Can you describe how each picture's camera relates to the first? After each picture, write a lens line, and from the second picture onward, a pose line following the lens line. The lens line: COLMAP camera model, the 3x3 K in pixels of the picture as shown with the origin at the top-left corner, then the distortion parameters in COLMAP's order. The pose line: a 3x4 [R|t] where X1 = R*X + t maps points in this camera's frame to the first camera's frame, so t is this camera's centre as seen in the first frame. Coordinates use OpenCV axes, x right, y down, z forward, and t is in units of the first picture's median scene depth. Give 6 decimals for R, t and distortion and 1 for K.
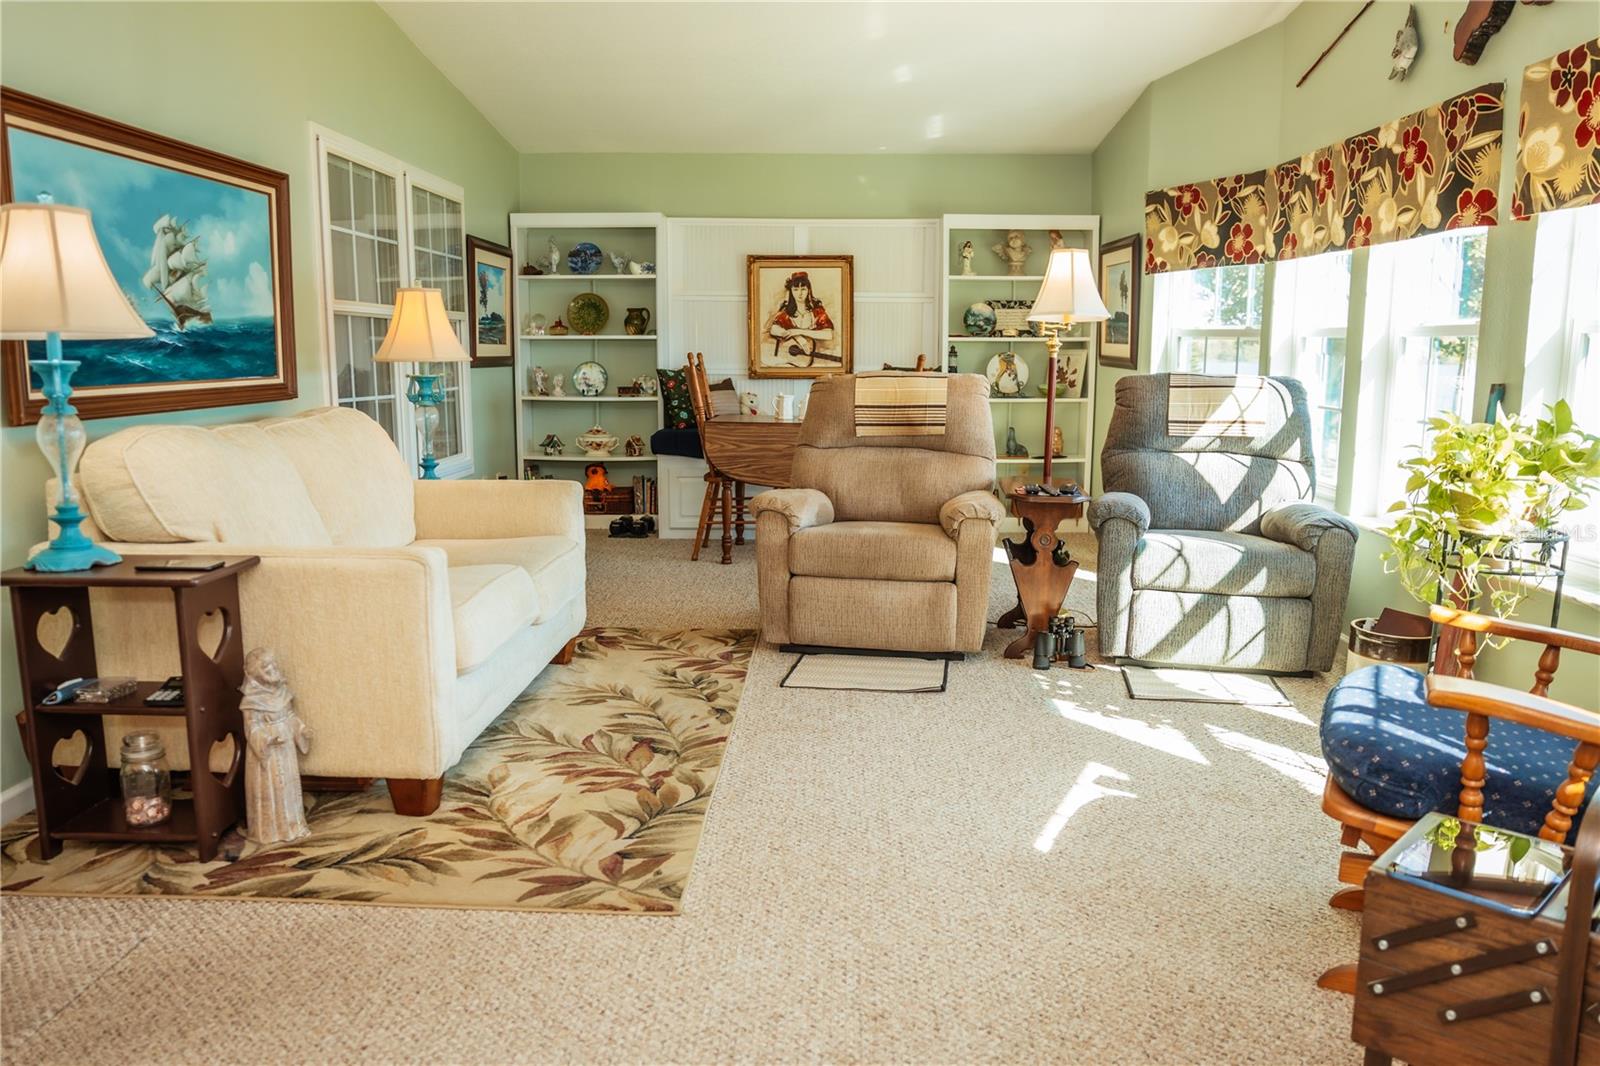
lens RADIAL K [[1149.4, 0, 815.1], [0, 1149.4, 539.1], [0, 0, 1]] dist [-0.080916, 0.058742]
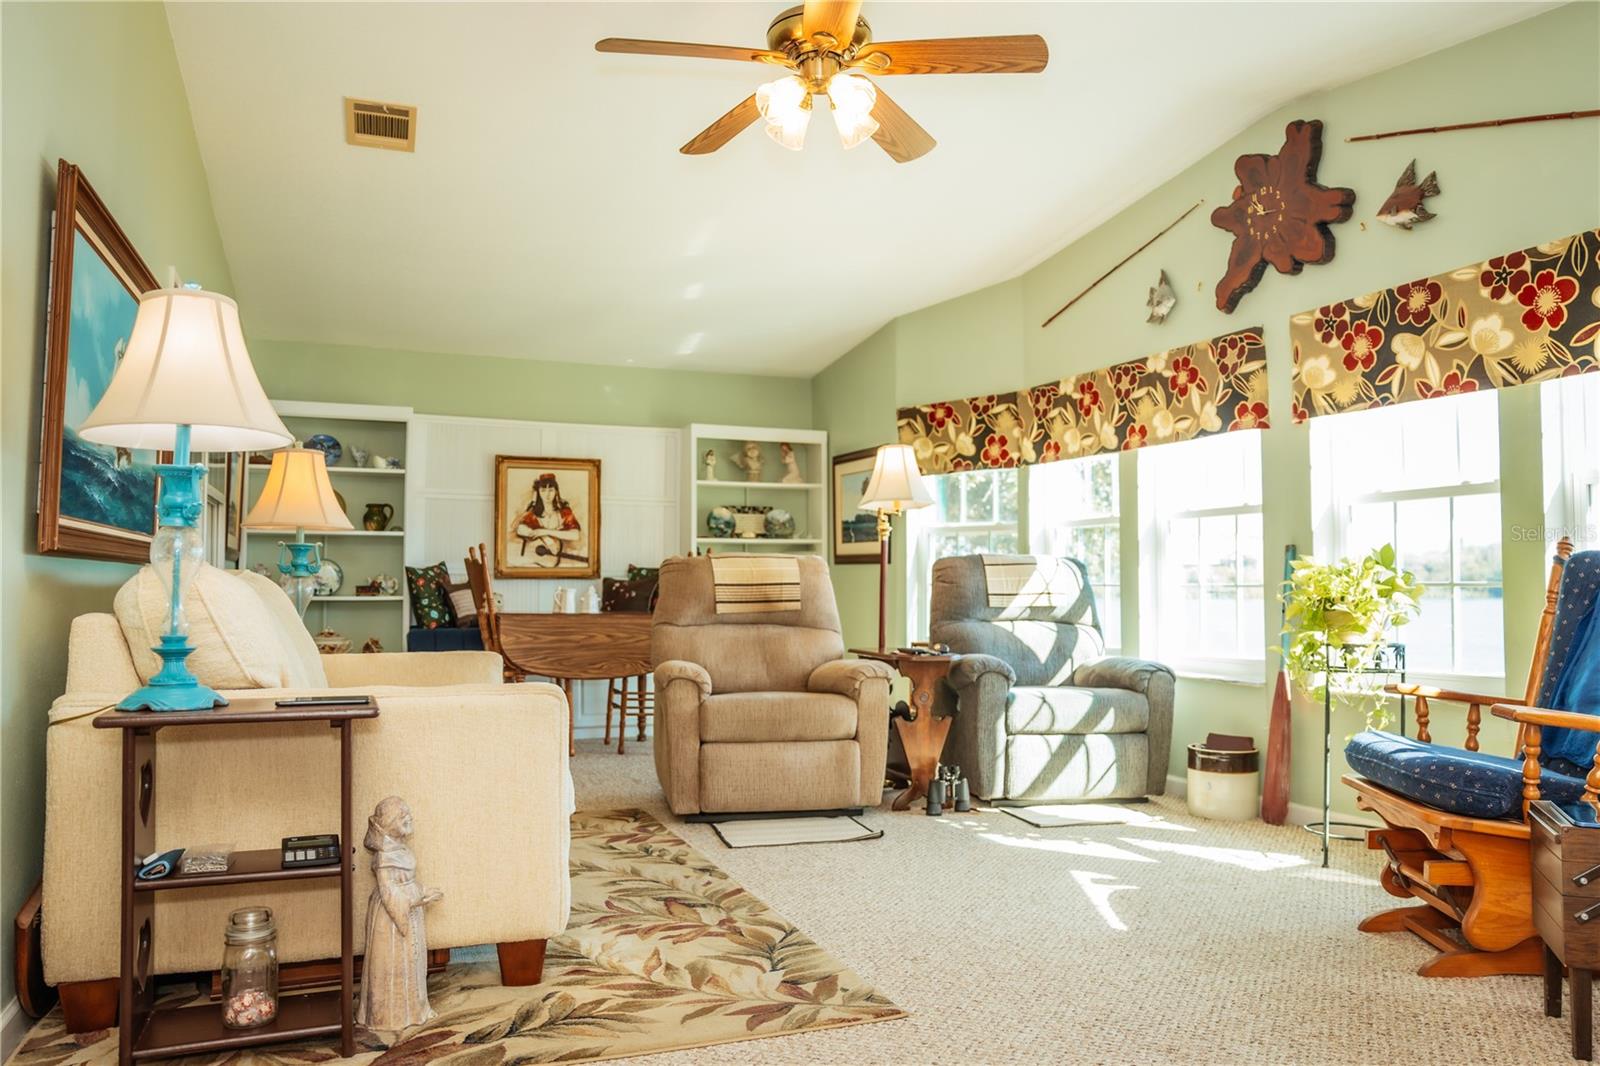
lens RADIAL K [[1149.4, 0, 815.1], [0, 1149.4, 539.1], [0, 0, 1]] dist [-0.080916, 0.058742]
pose [[0.919157, 0.013995, 0.393642, -0.333261], [0.067114, 0.979190, -0.191525, 0.056359], [-0.388131, 0.202461, 0.899091, 0.020053]]
